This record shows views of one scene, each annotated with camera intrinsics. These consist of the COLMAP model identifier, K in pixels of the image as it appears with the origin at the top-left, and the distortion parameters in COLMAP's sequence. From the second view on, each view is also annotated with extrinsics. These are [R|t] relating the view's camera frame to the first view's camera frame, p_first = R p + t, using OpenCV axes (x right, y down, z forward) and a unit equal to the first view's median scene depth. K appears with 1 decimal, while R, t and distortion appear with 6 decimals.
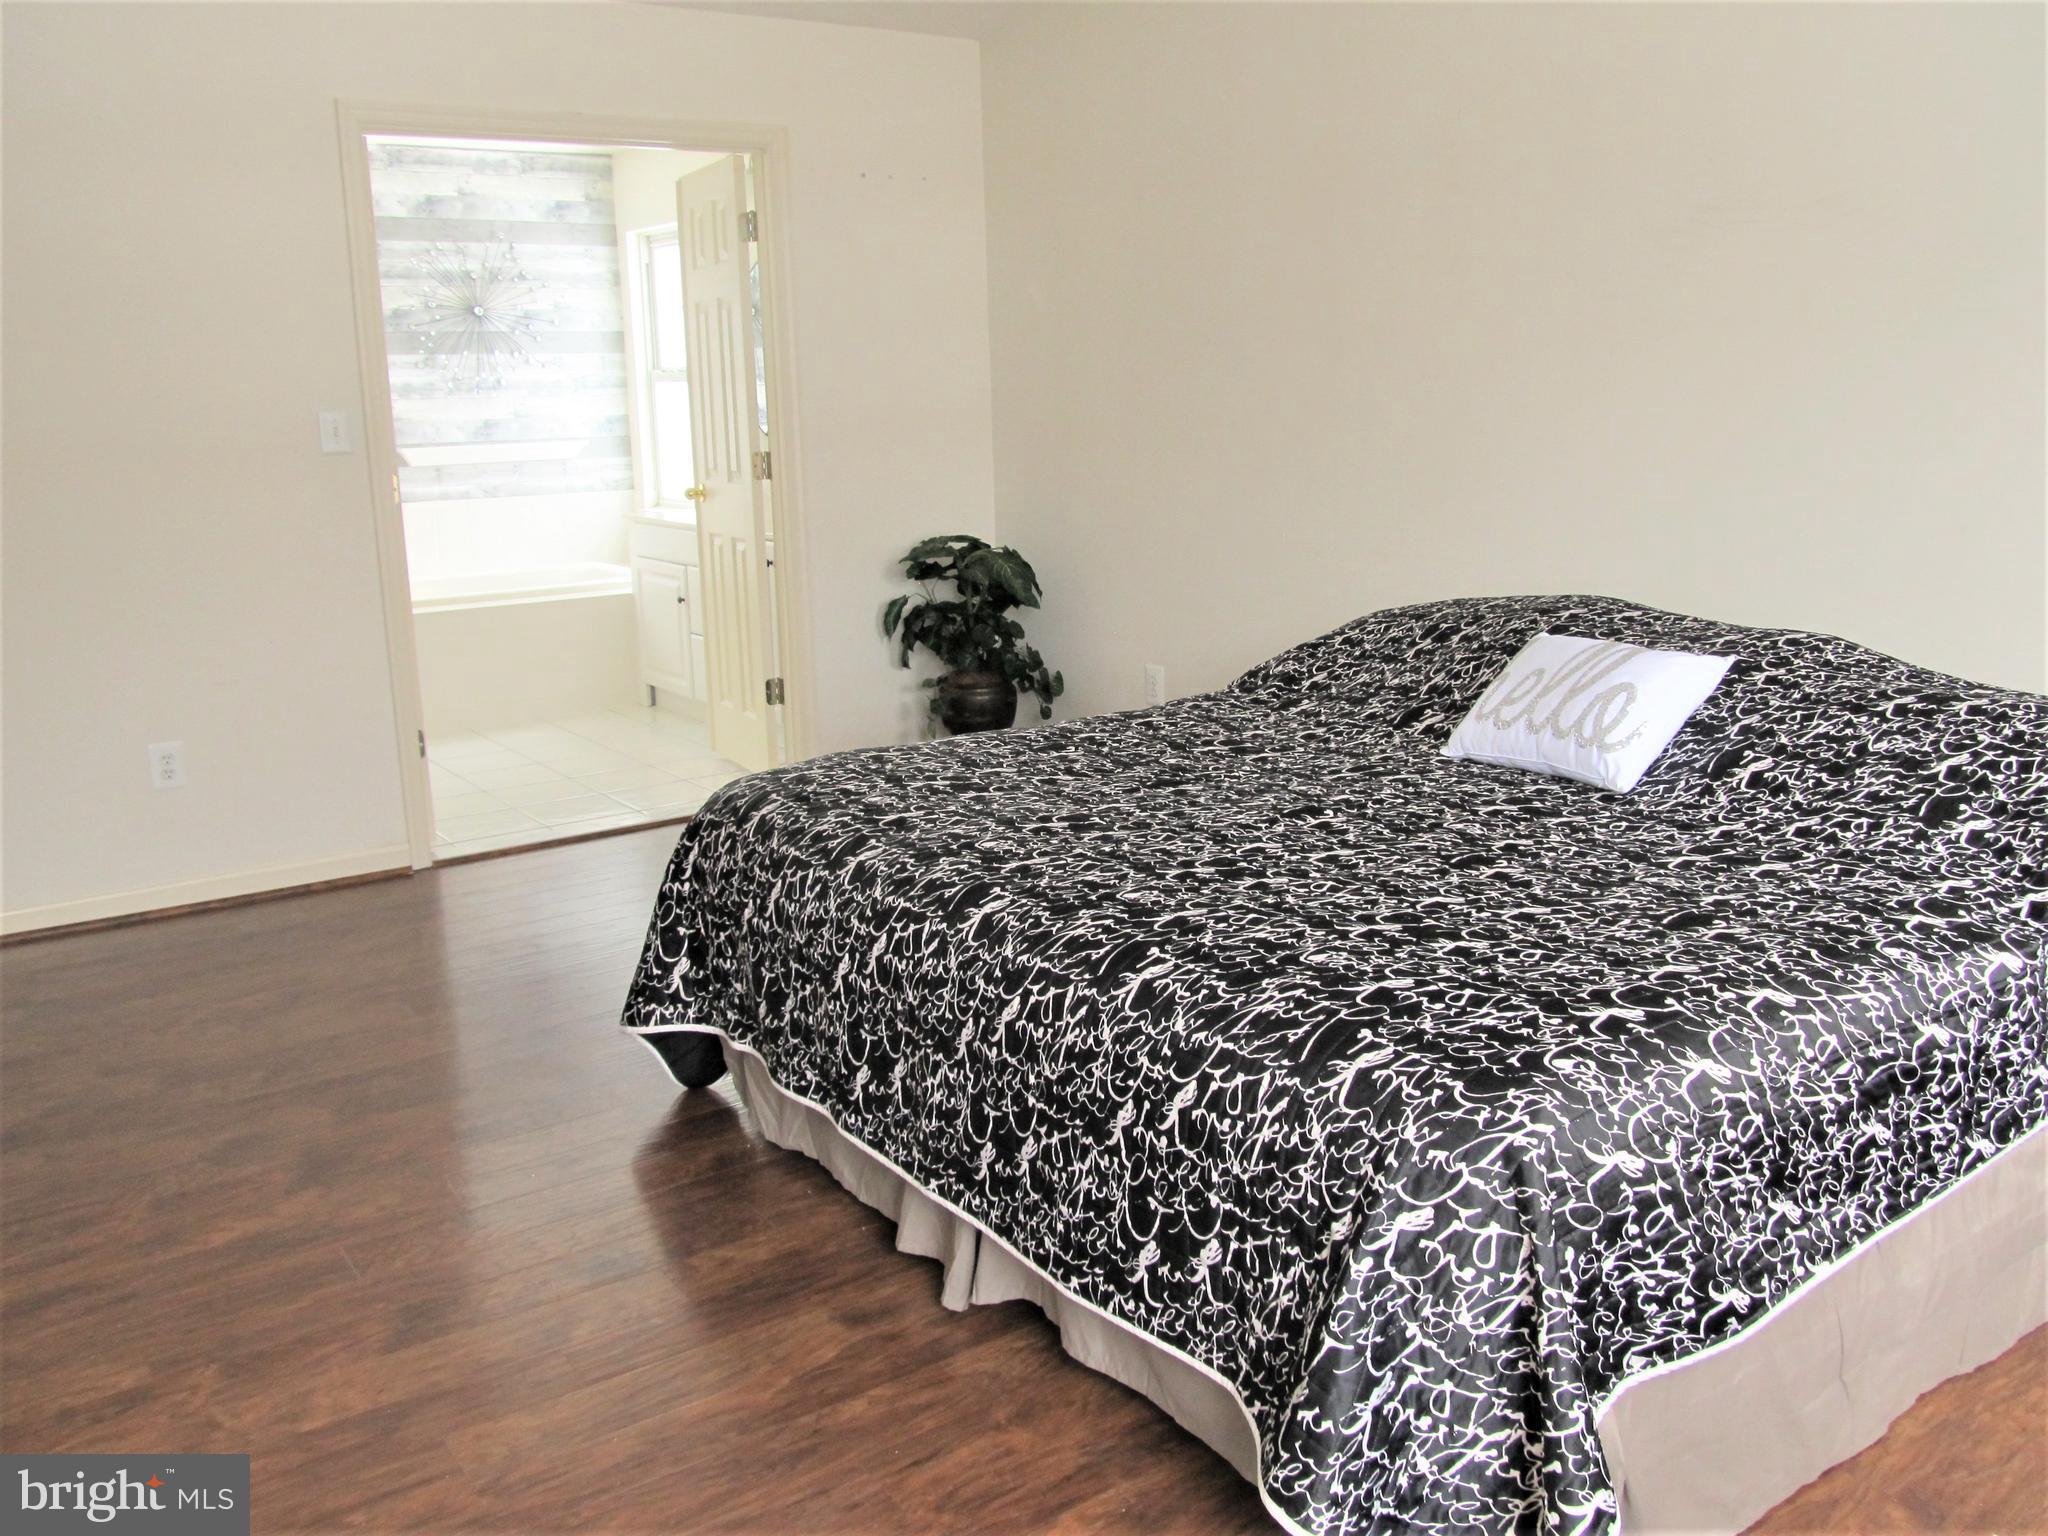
lens RADIAL K [[1619.0, 0, 980.5], [0, 1619.0, 761.2], [0, 0, 1]] dist [-0.048902, 0.007556]
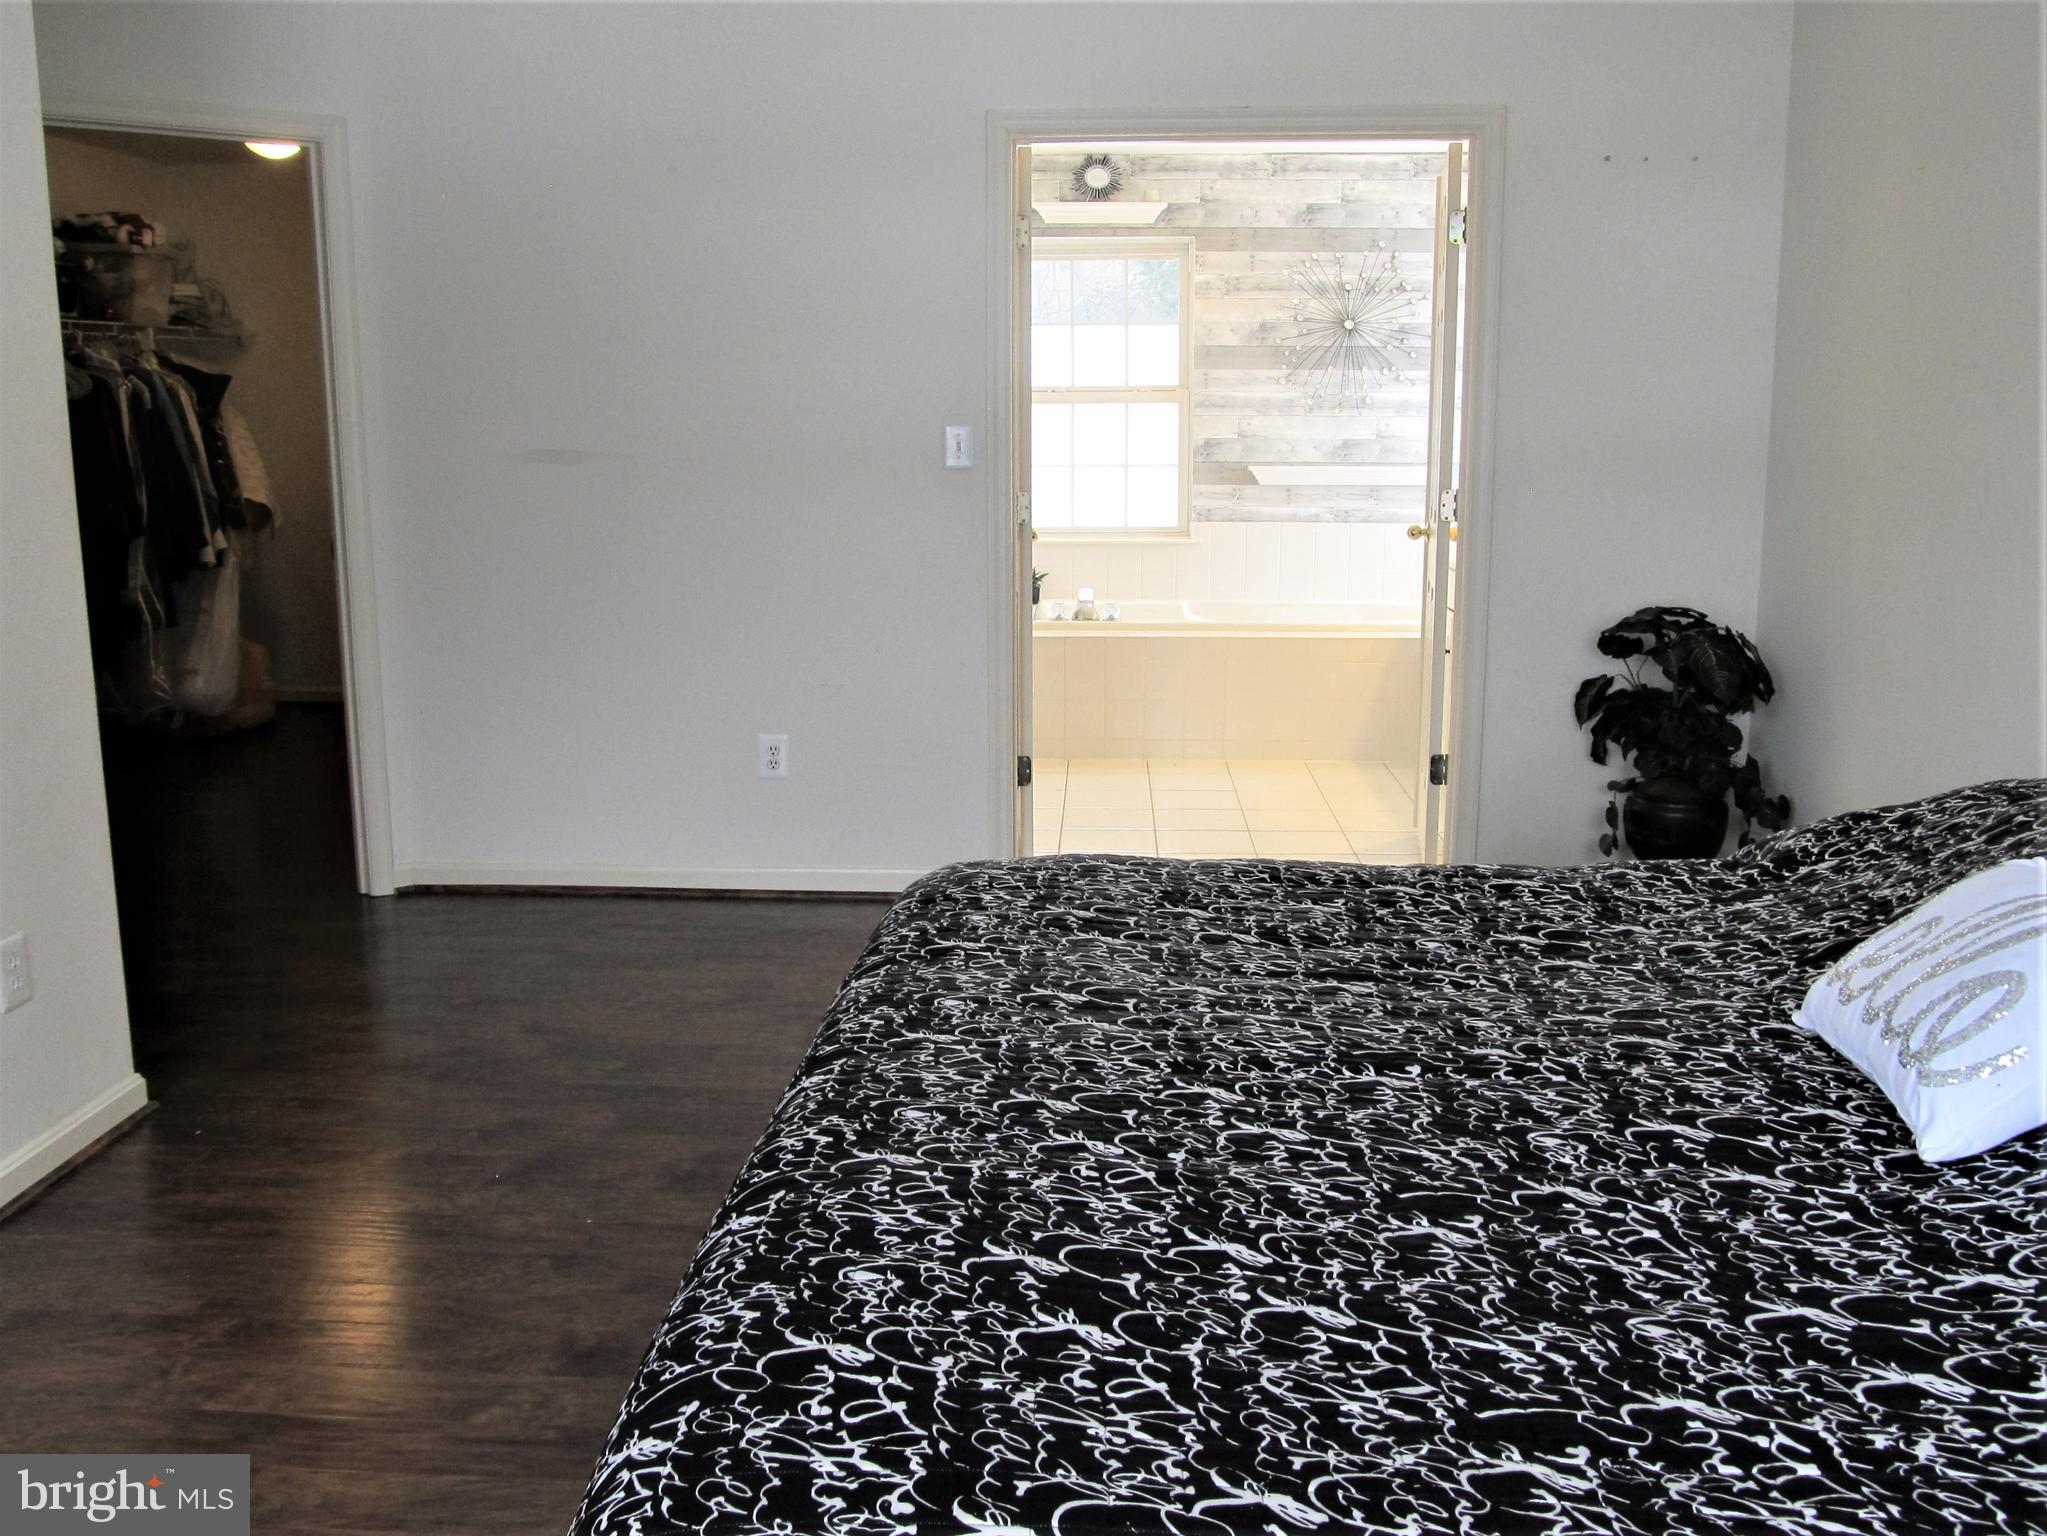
lens RADIAL K [[1696.4, 0, 1023.5], [0, 1696.4, 768.0], [0, 0, 1]] dist [-0.067964, 0.030046]
pose [[0.797144, 0.141919, -0.586873, 0.518579], [-0.151343, 0.987919, 0.033334, -0.097074], [0.584514, 0.062247, 0.808992, 0.370700]]
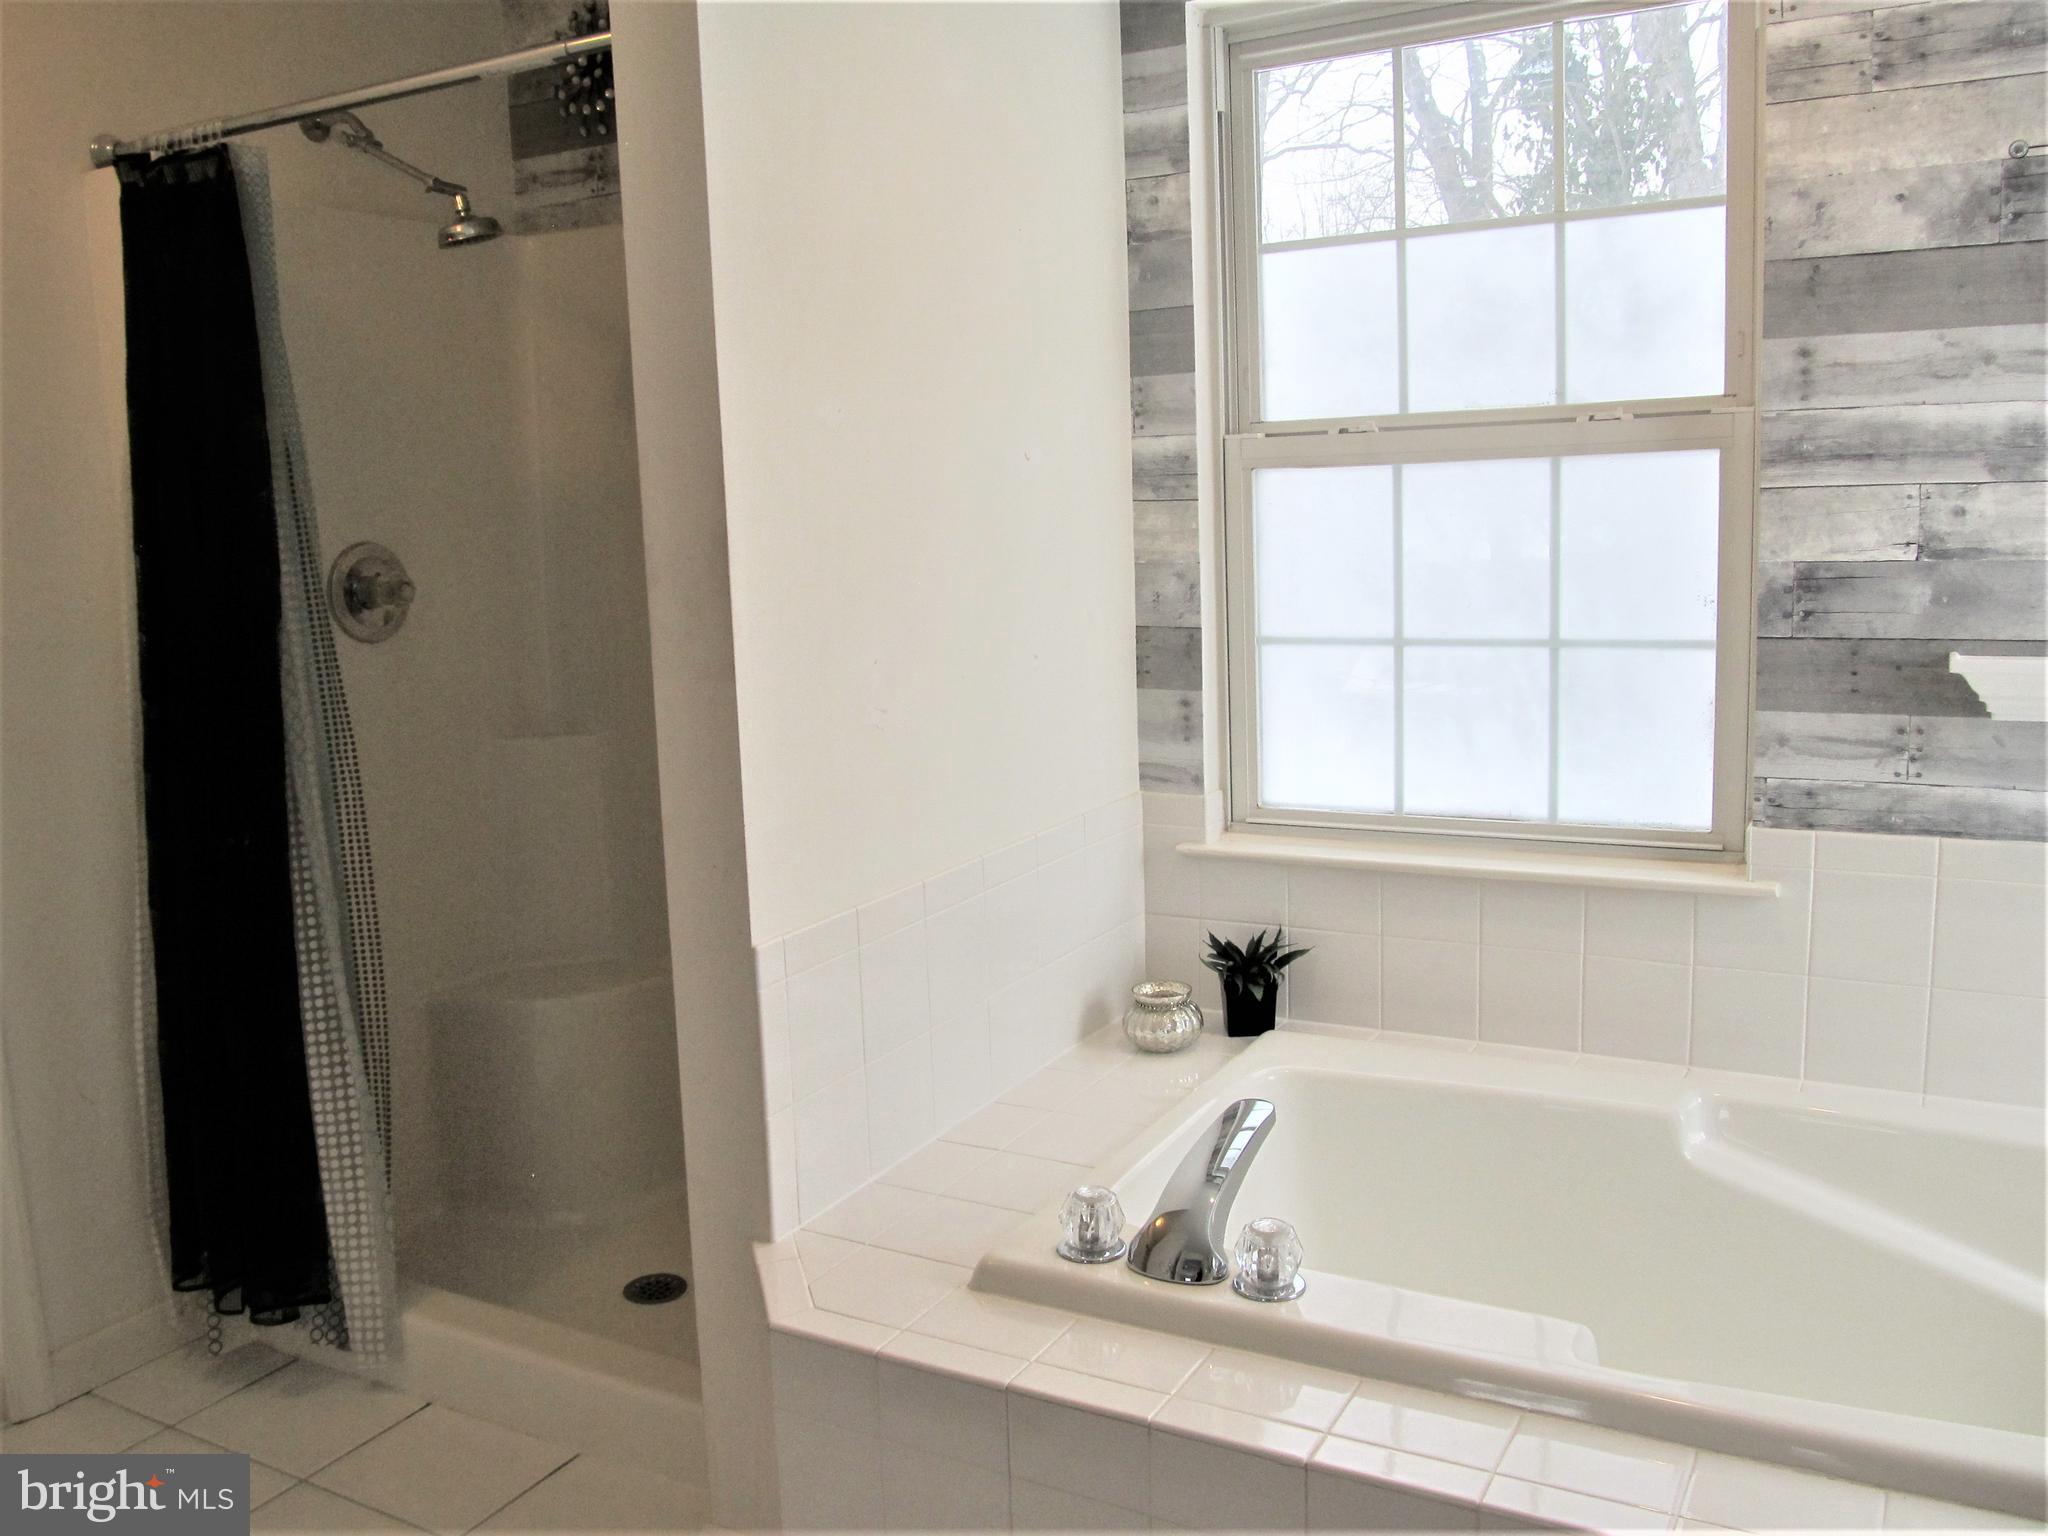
lens RADIAL K [[1697.2, 0, 1024.0], [0, 1697.2, 768.0], [0, 0, 1]] dist [-0.067964, 0.030046]
pose [[0.448536, 0.147805, -0.881458, -0.587996], [-0.171949, 0.982078, 0.077179, -0.575790], [0.877068, 0.116948, 0.465912, 2.447760]]
